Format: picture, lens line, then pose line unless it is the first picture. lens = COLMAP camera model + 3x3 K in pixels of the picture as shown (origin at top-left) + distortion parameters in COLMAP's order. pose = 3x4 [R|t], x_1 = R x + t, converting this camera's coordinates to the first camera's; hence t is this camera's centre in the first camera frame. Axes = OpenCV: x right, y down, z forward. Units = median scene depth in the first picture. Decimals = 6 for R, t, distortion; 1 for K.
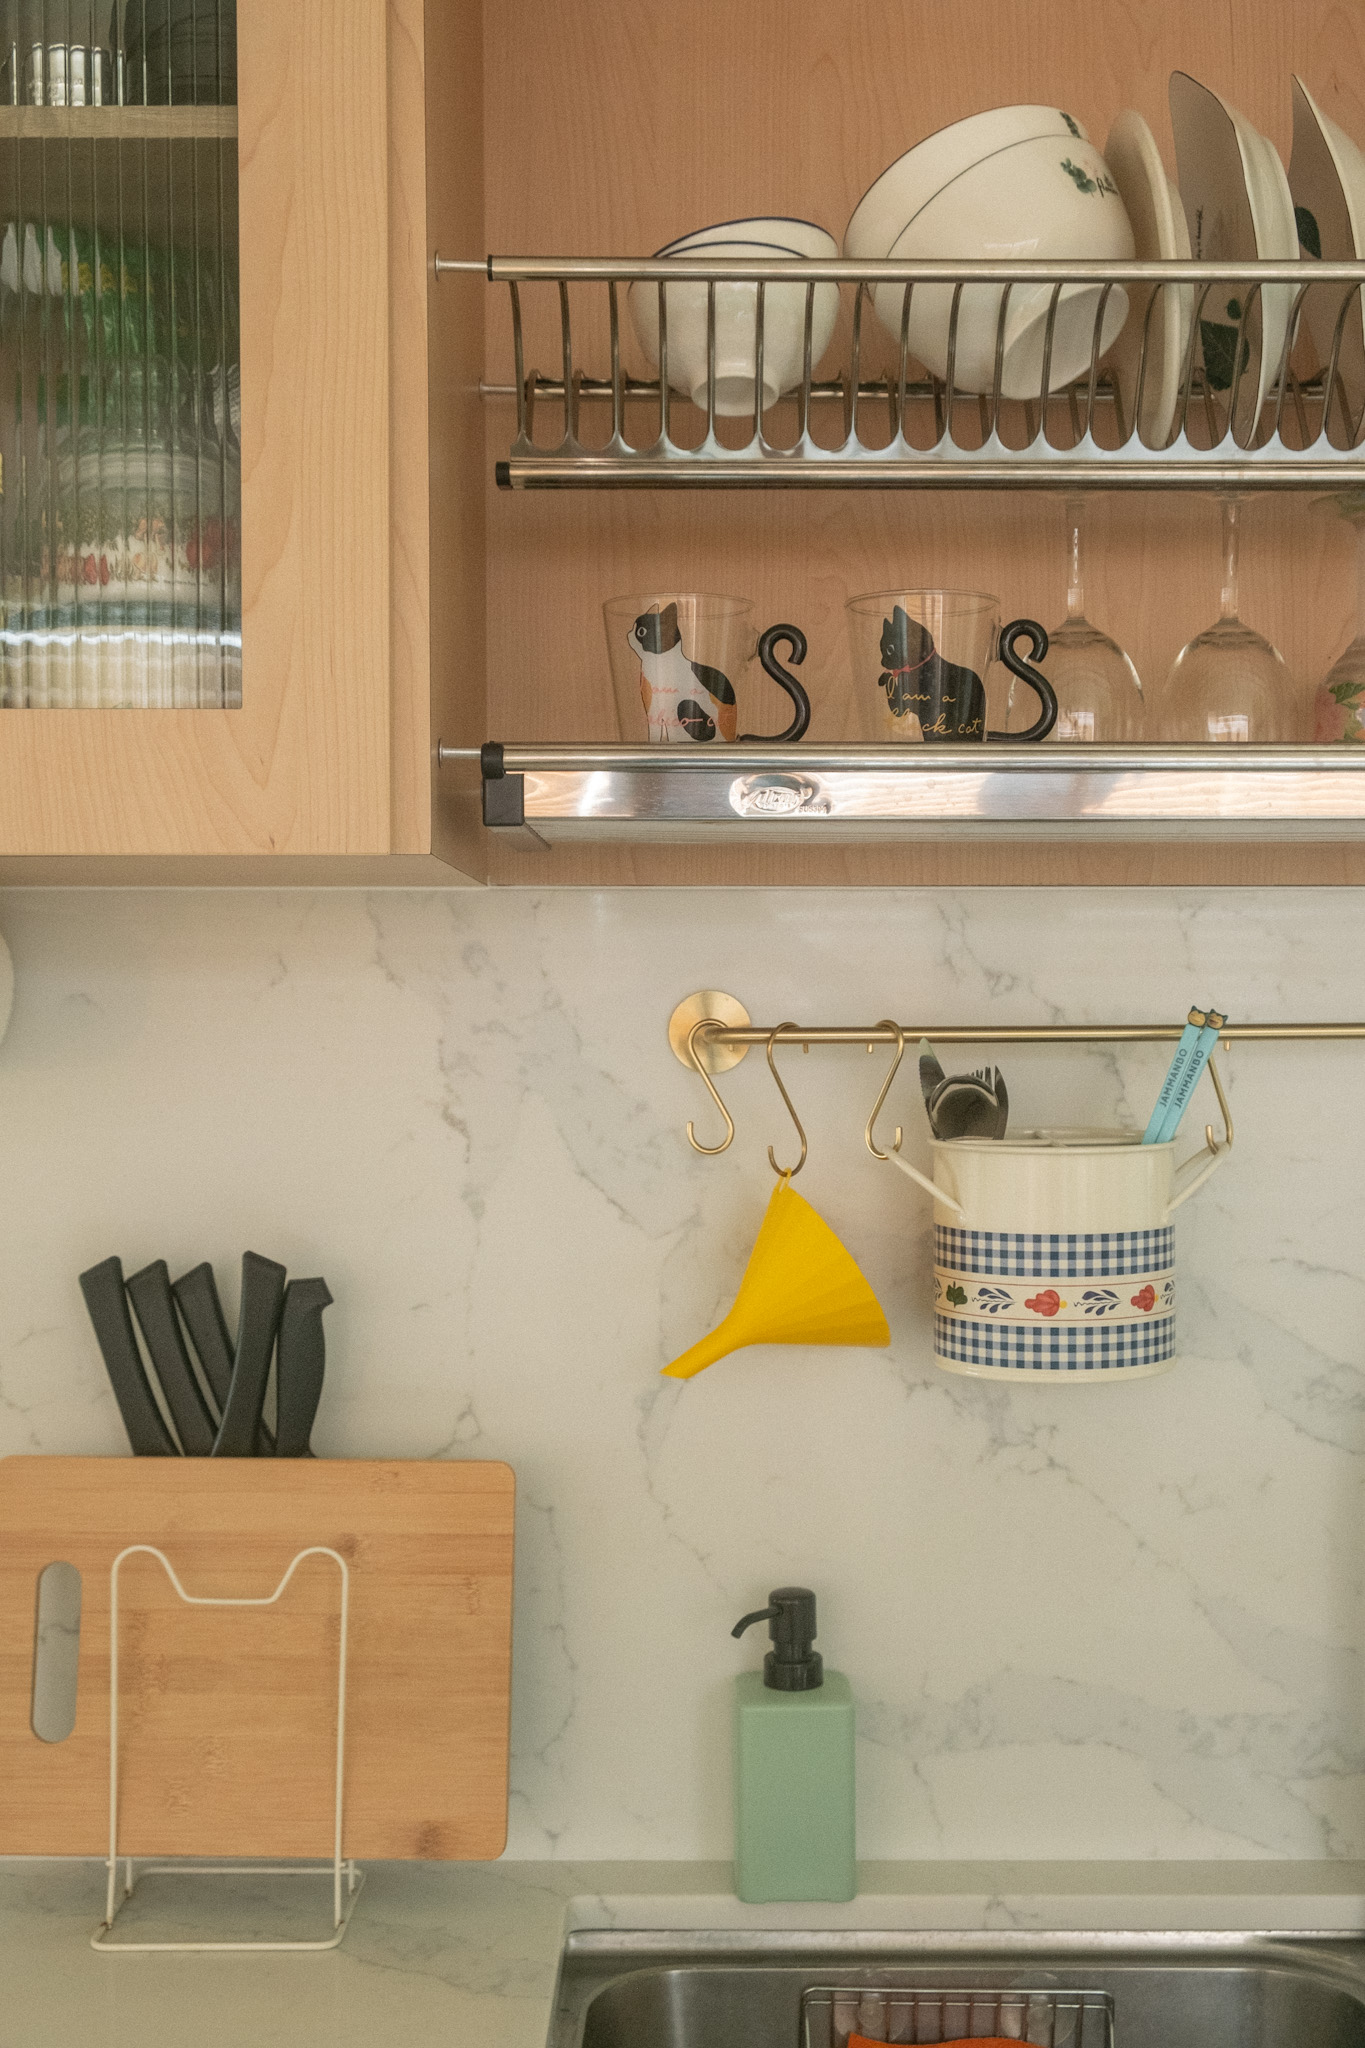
lens RADIAL K [[2356.9, 0, 682.5], [0, 2356.9, 1024.0], [0, 0, 1]] dist [-0.018167, -0.025373]
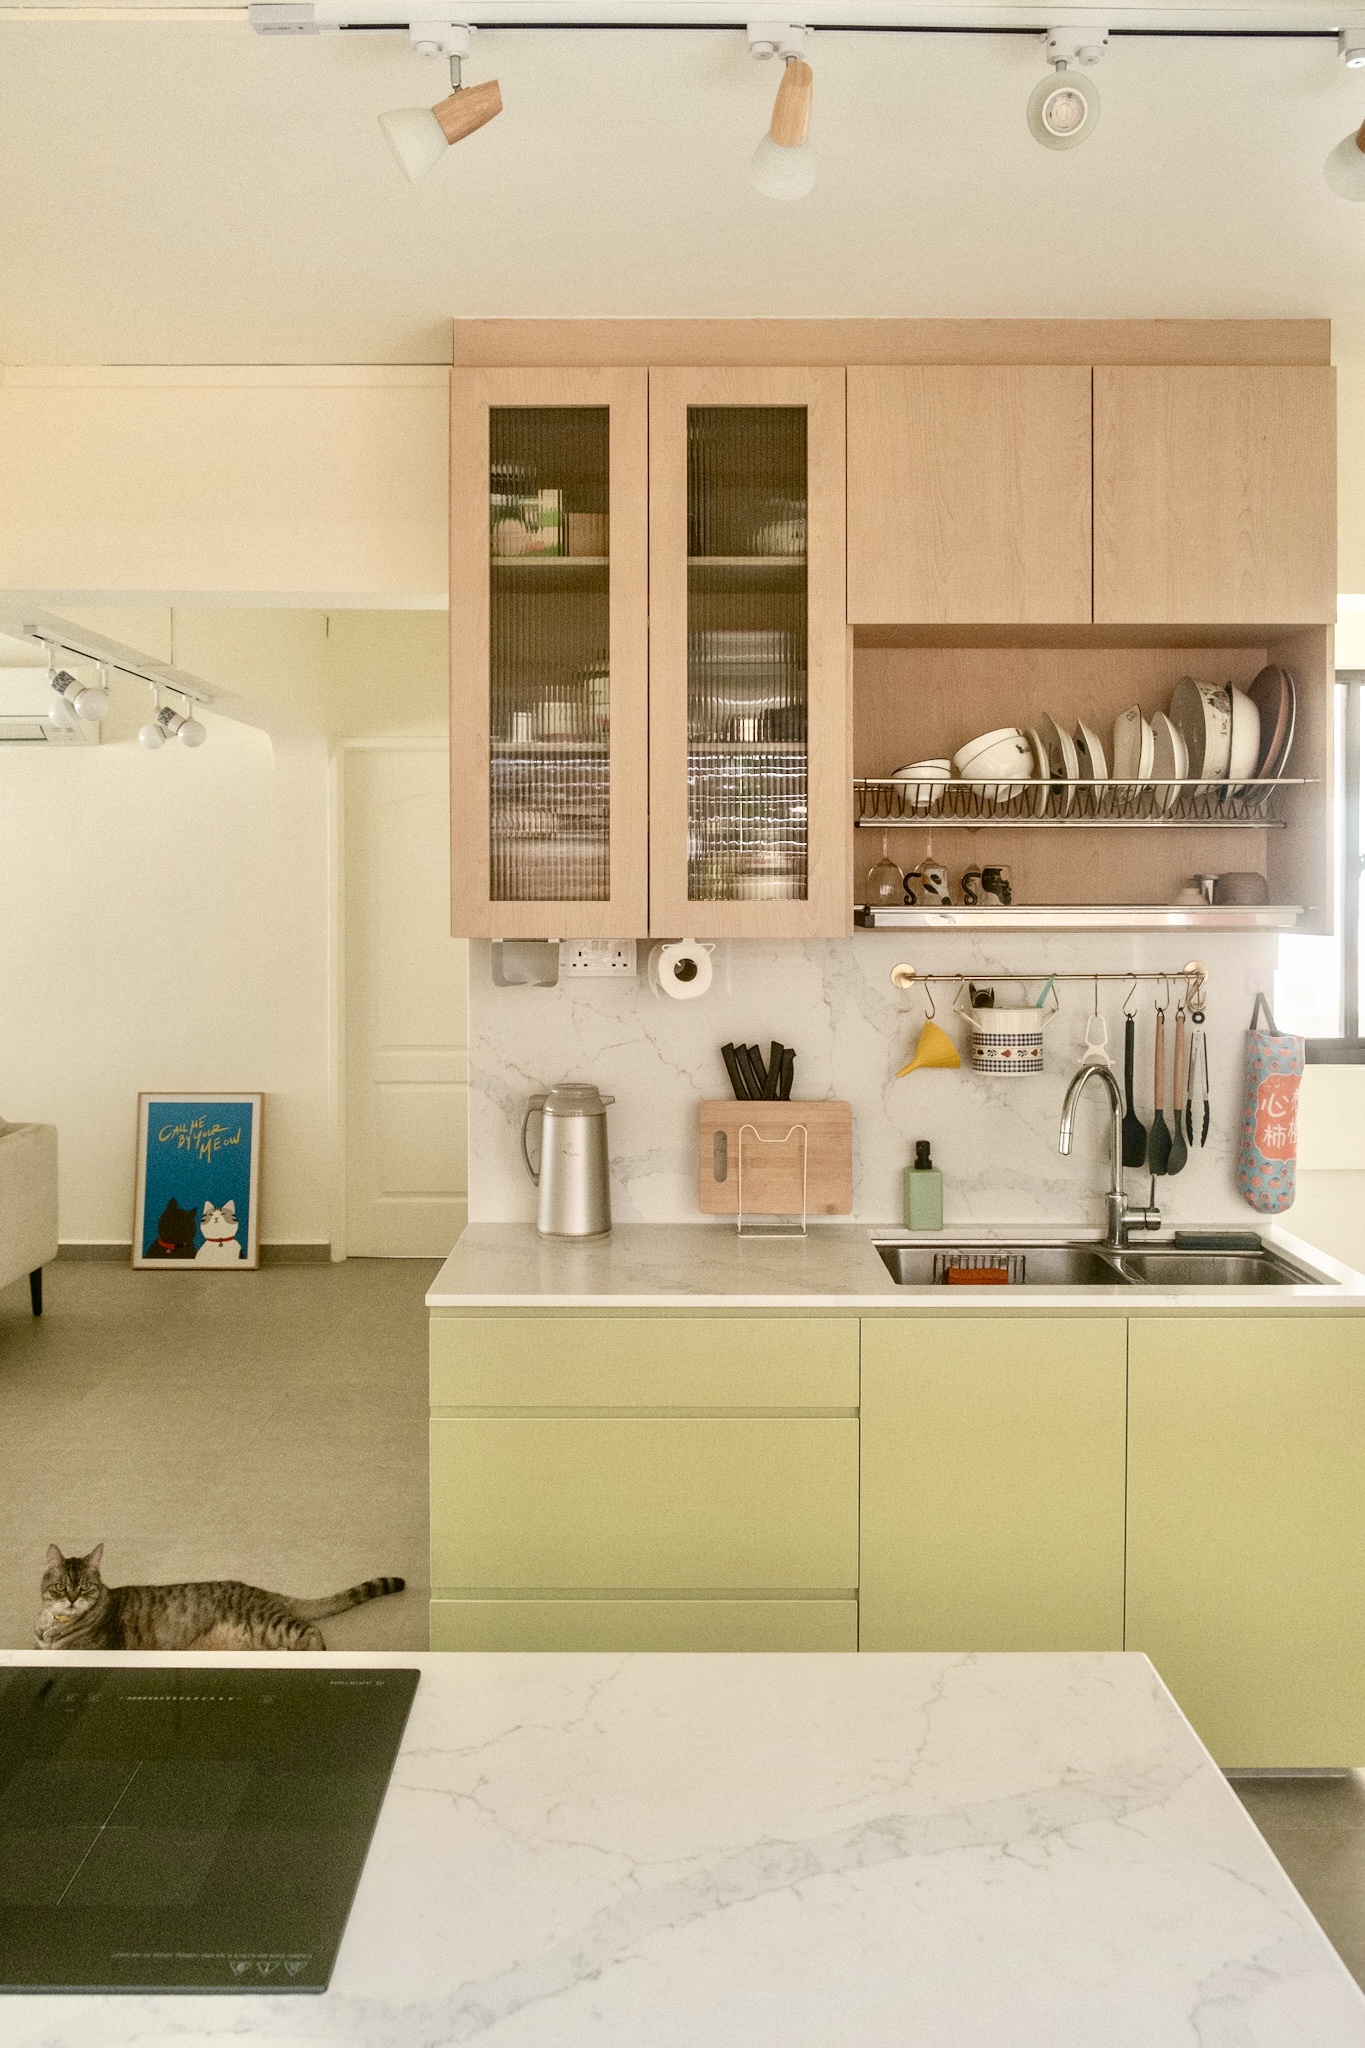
lens RADIAL K [[1609.8, 0, 676.9], [0, 1609.8, 965.3], [0, 0, 1]] dist [0.001896, -0.000319]
pose [[0.999971, -0.004795, -0.005948, -0.318958], [0.004999, 0.999385, 0.034696, -0.098655], [0.005778, -0.034725, 0.999380, -1.383450]]
